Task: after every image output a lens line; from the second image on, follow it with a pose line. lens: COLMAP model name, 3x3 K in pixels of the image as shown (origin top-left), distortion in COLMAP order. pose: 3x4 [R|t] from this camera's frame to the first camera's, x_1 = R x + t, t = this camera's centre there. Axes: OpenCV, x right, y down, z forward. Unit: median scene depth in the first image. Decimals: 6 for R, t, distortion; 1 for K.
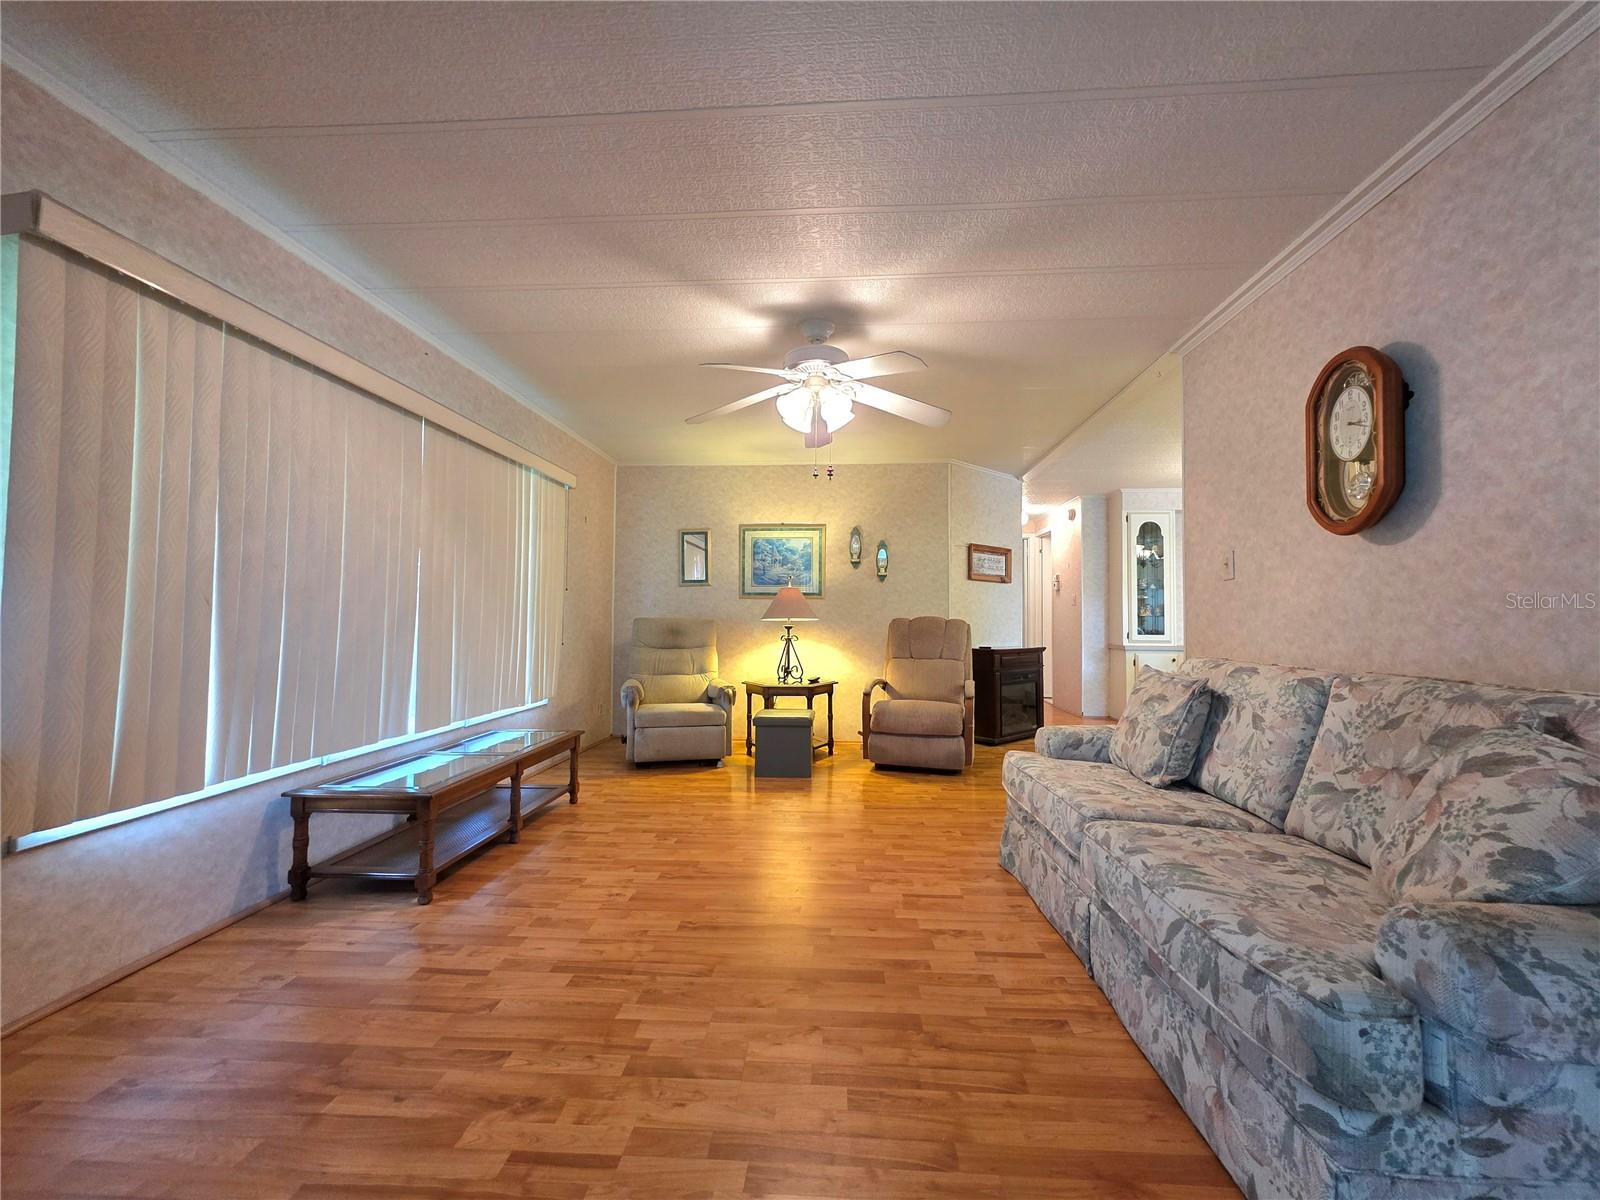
lens RADIAL K [[639.1, 0, 806.6], [0, 639.1, 597.5], [0, 0, 1]] dist [0.002293, 0.000077]
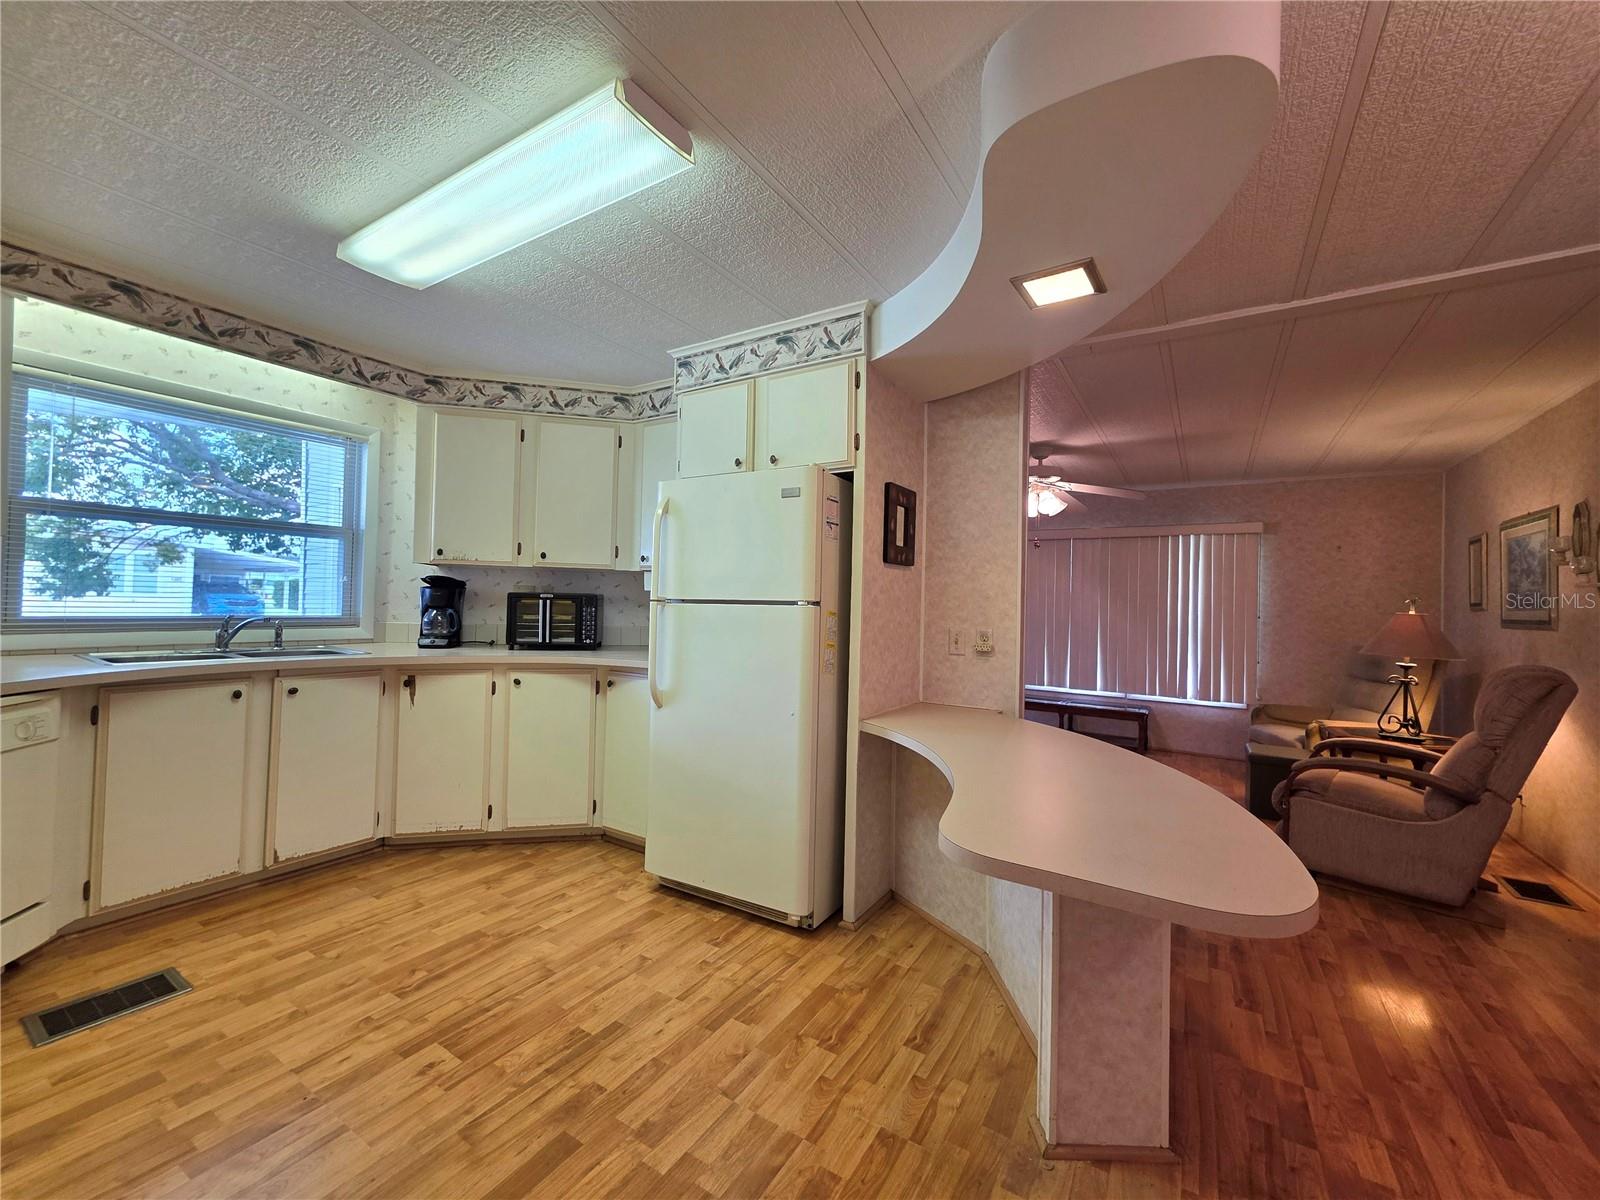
lens RADIAL K [[639.1, 0, 806.2], [0, 639.1, 594.9], [0, 0, 1]] dist [0.002293, 0.000077]
pose [[-0.471565, -0.032791, -0.881222, 0.886430], [0.000141, 0.999306, -0.037260, -0.008883], [0.881832, -0.017694, -0.471233, 0.662881]]
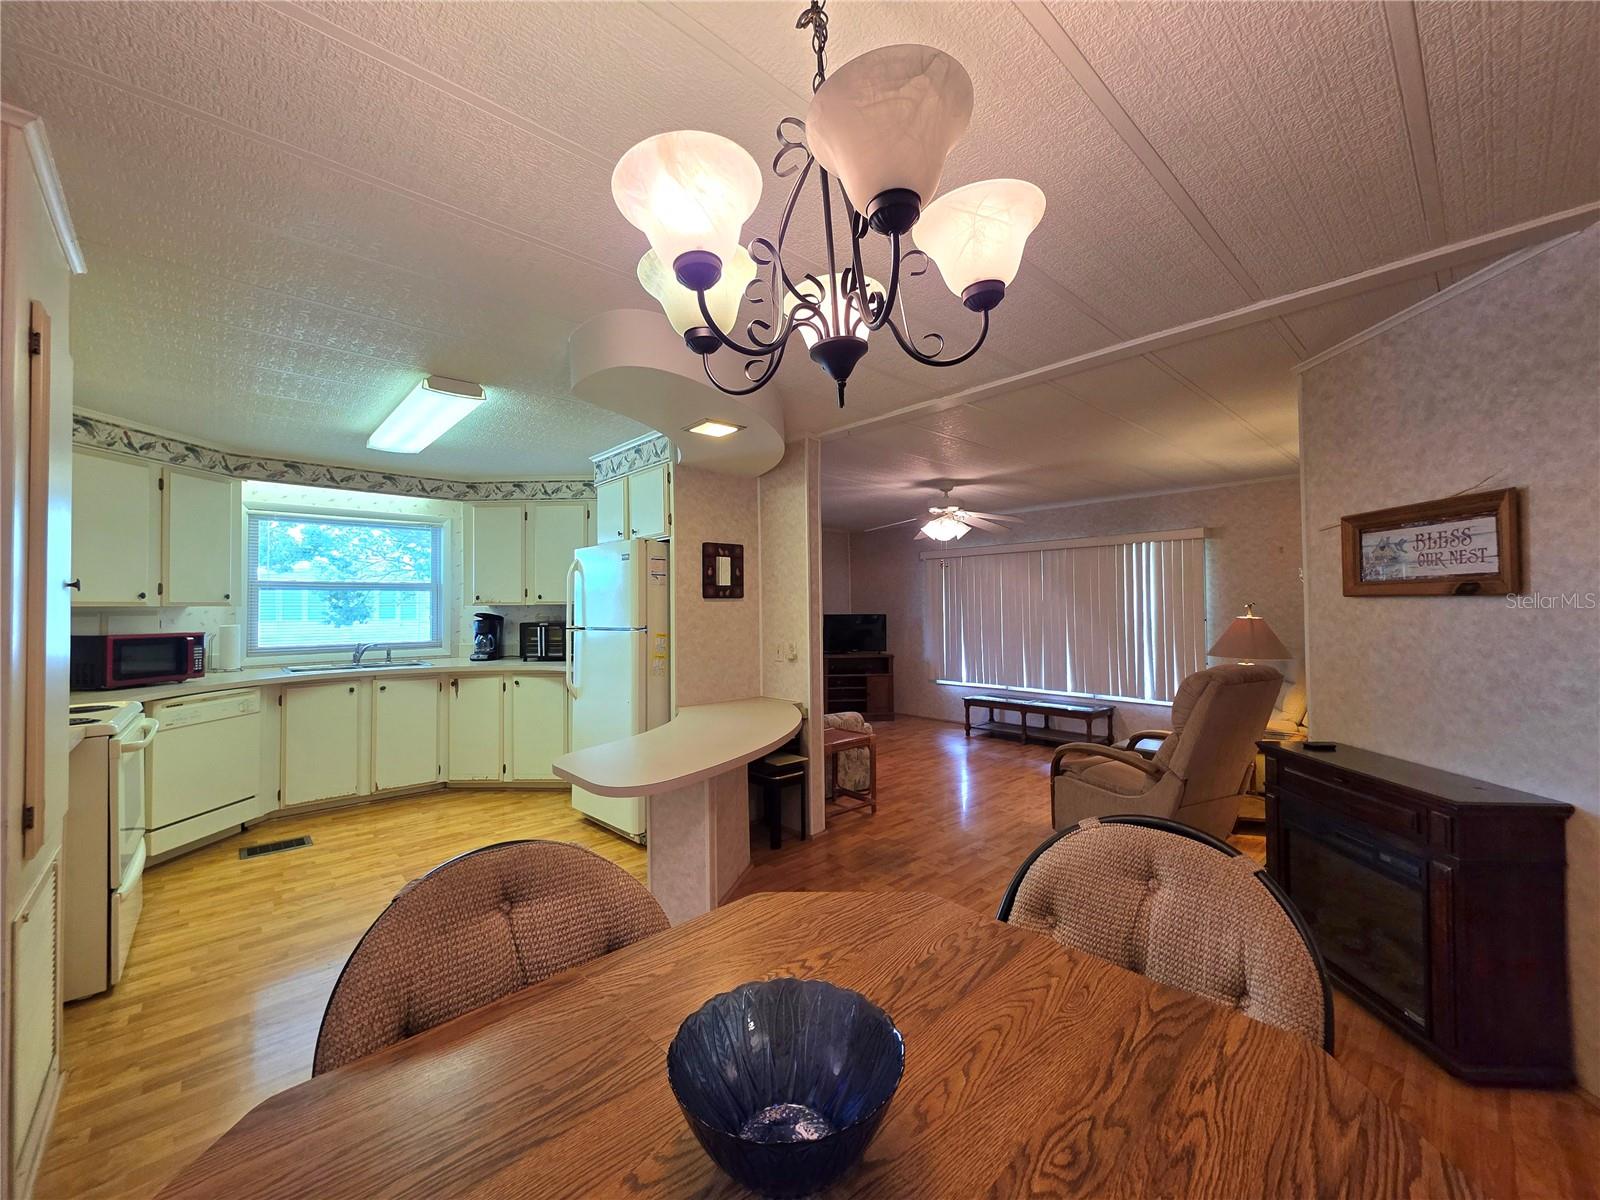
lens RADIAL K [[639.1, 0, 802.6], [0, 639.1, 592.8], [0, 0, 1]] dist [0.002293, 0.000077]
pose [[-0.687137, -0.019356, -0.726270, 0.865274], [0.027406, 0.998243, -0.052533, -0.017844], [0.726011, -0.056002, -0.685399, 1.044251]]
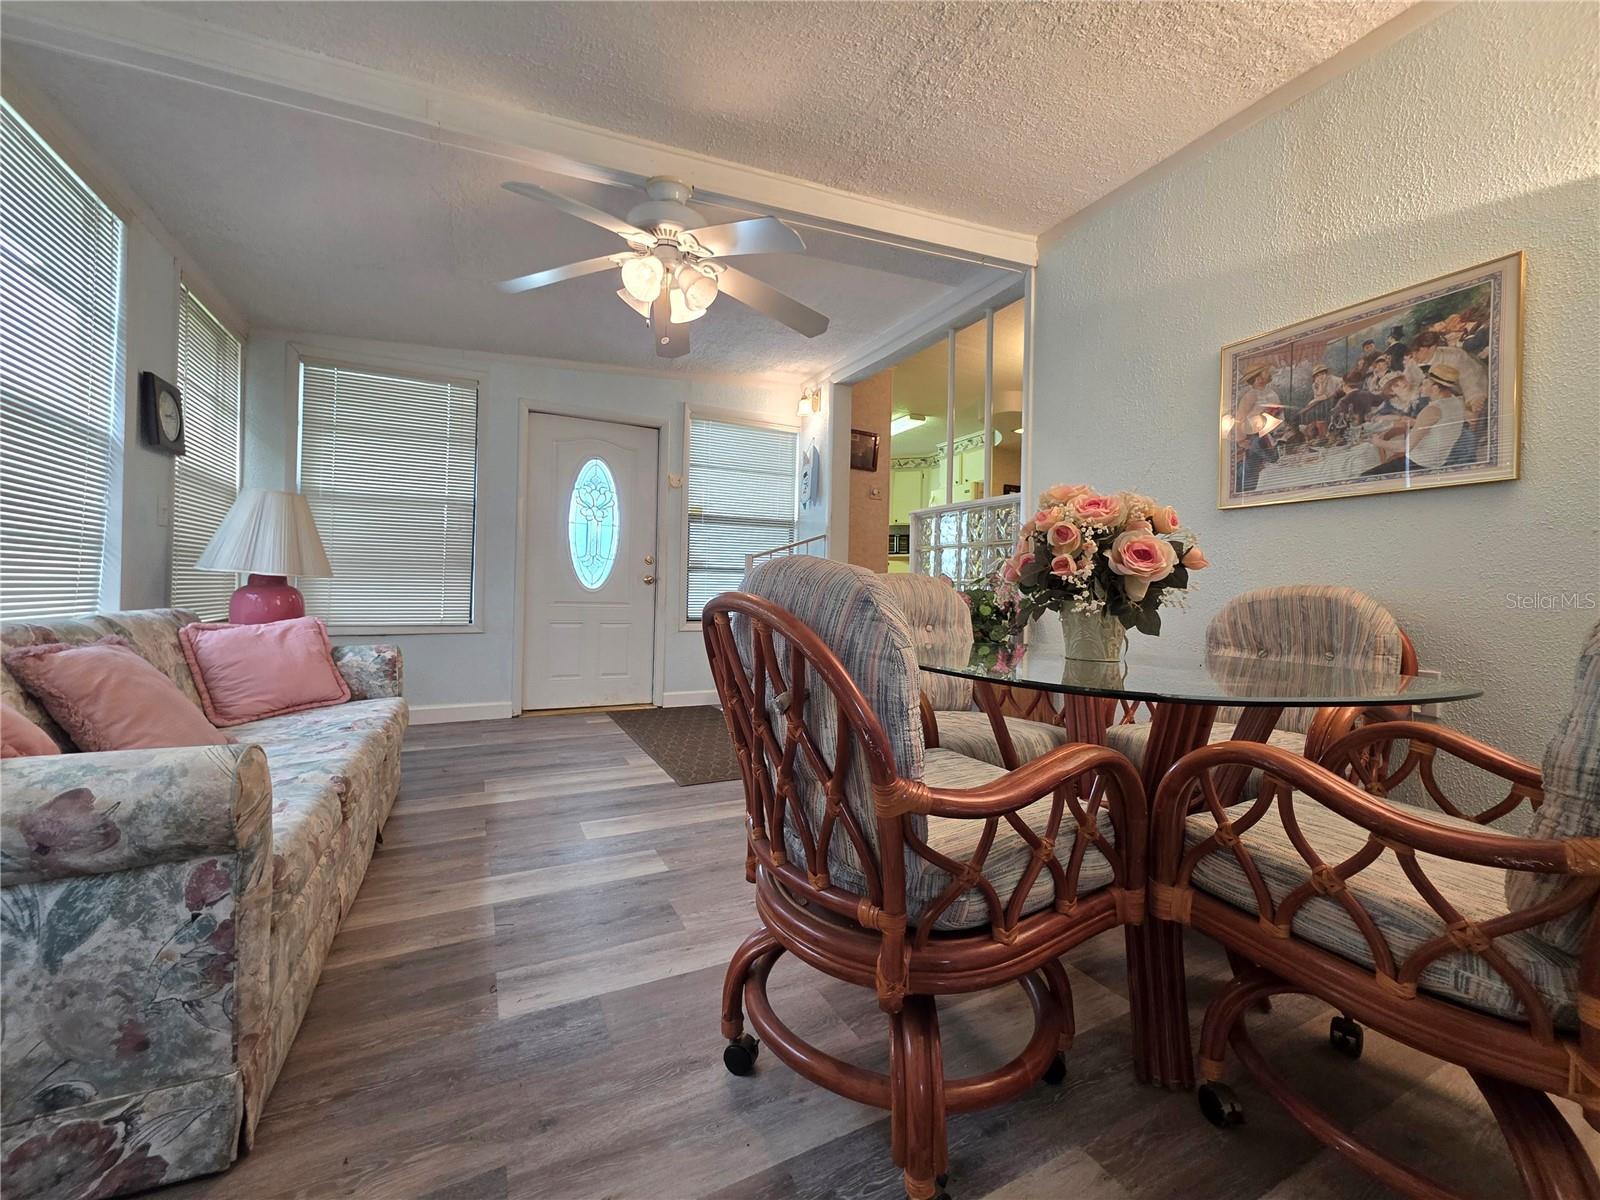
lens RADIAL K [[639.1, 0, 805.0], [0, 639.1, 590.3], [0, 0, 1]] dist [0.002293, 0.000077]
pose [[-0.858269, -0.028165, -0.512427, 1.545914], [-0.011835, 0.999314, -0.035103, 0.181390], [0.513064, -0.024063, -0.858013, 1.486609]]
